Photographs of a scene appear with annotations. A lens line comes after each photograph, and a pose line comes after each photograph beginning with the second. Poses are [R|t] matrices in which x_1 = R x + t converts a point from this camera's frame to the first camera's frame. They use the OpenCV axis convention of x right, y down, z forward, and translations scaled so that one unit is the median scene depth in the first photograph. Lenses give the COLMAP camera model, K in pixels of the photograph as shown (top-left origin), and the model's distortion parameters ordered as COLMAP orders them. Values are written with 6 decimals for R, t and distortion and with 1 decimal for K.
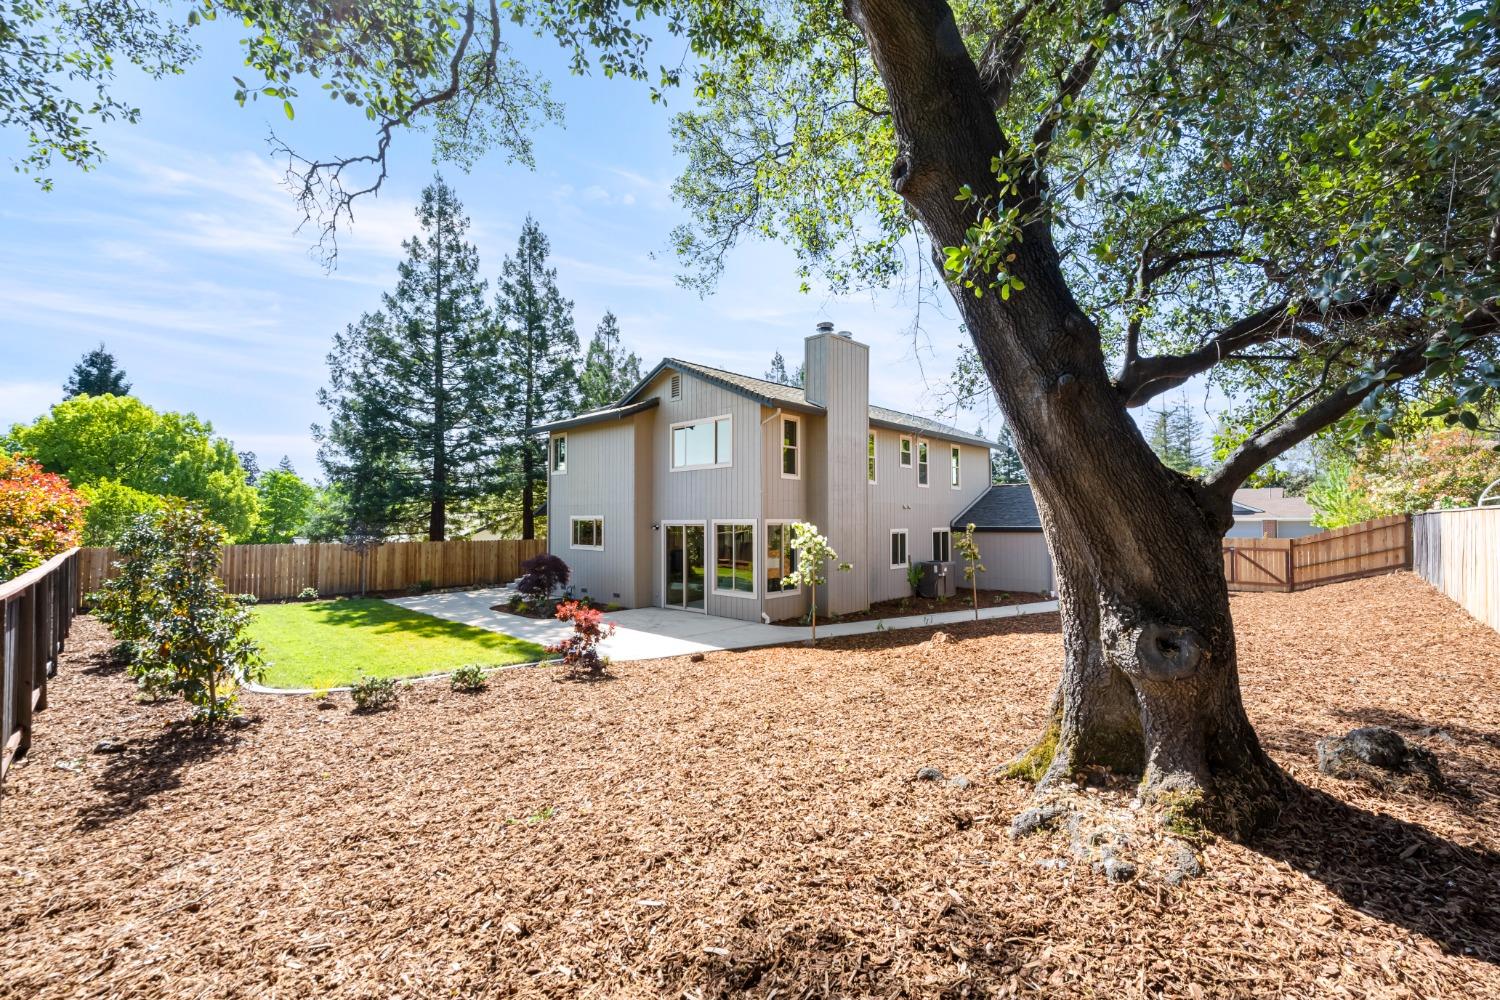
lens RADIAL K [[610.3, 0, 777.0], [0, 610.3, 513.9], [0, 0, 1]] dist [-0.001240, 0.000197]
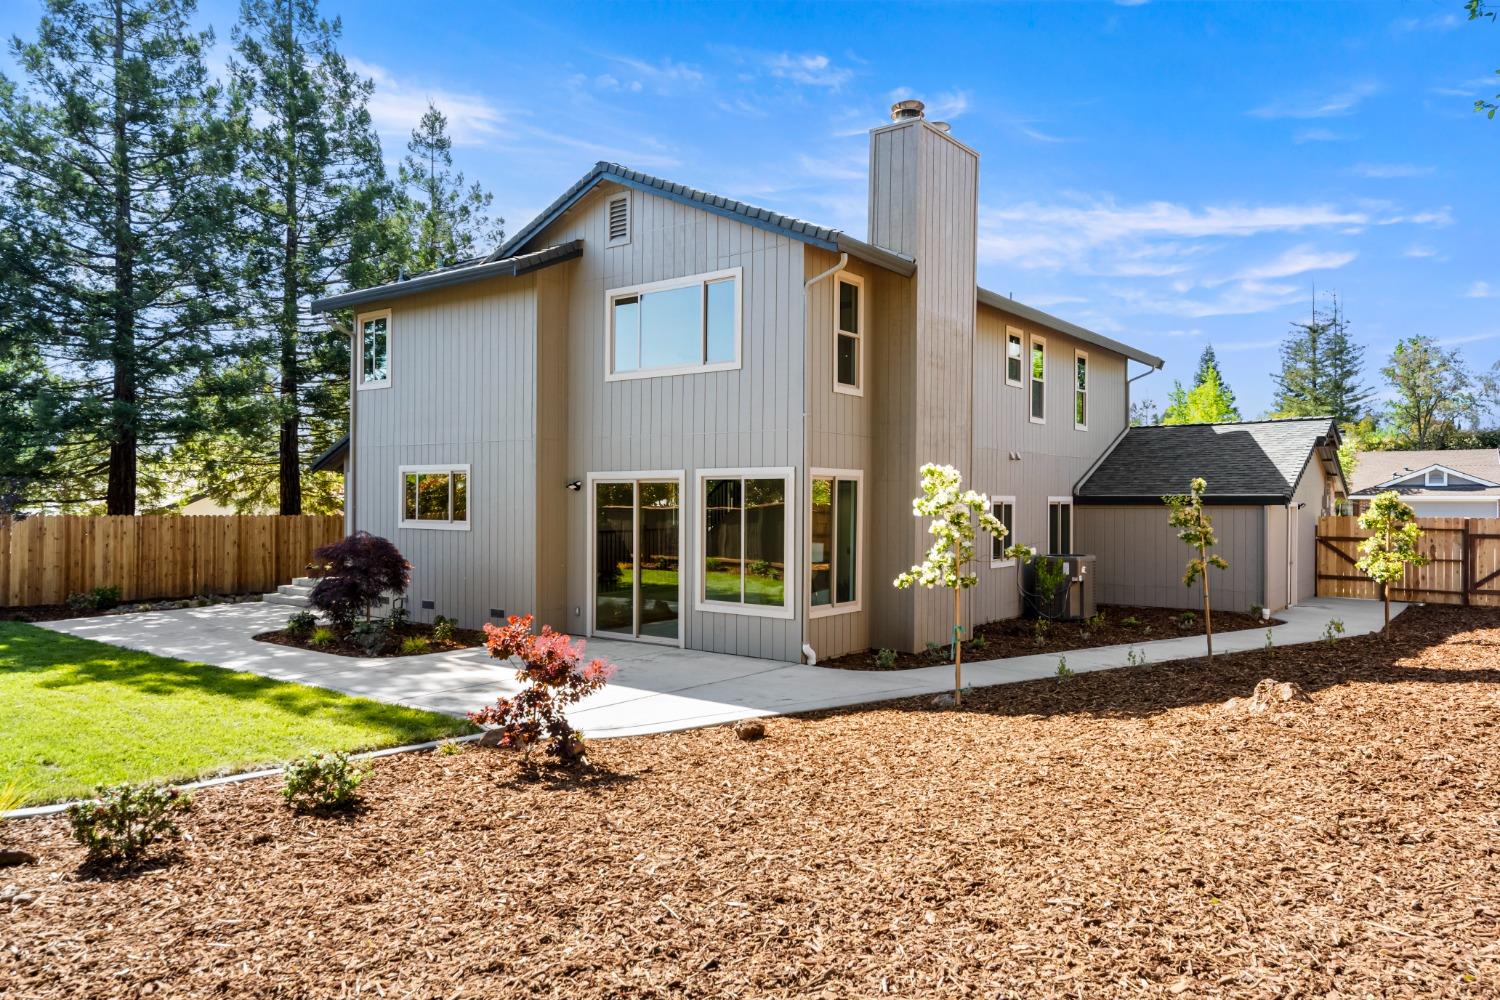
lens RADIAL K [[998.0, 0, 720.2], [0, 998.0, 514.8], [0, 0, 1]] dist [0.011742, 0.006066]
pose [[0.997775, 0.008378, 0.066144, -0.124480], [-0.009947, 0.999676, 0.023439, 0.024483], [-0.065926, -0.024045, 0.997535, 0.118125]]
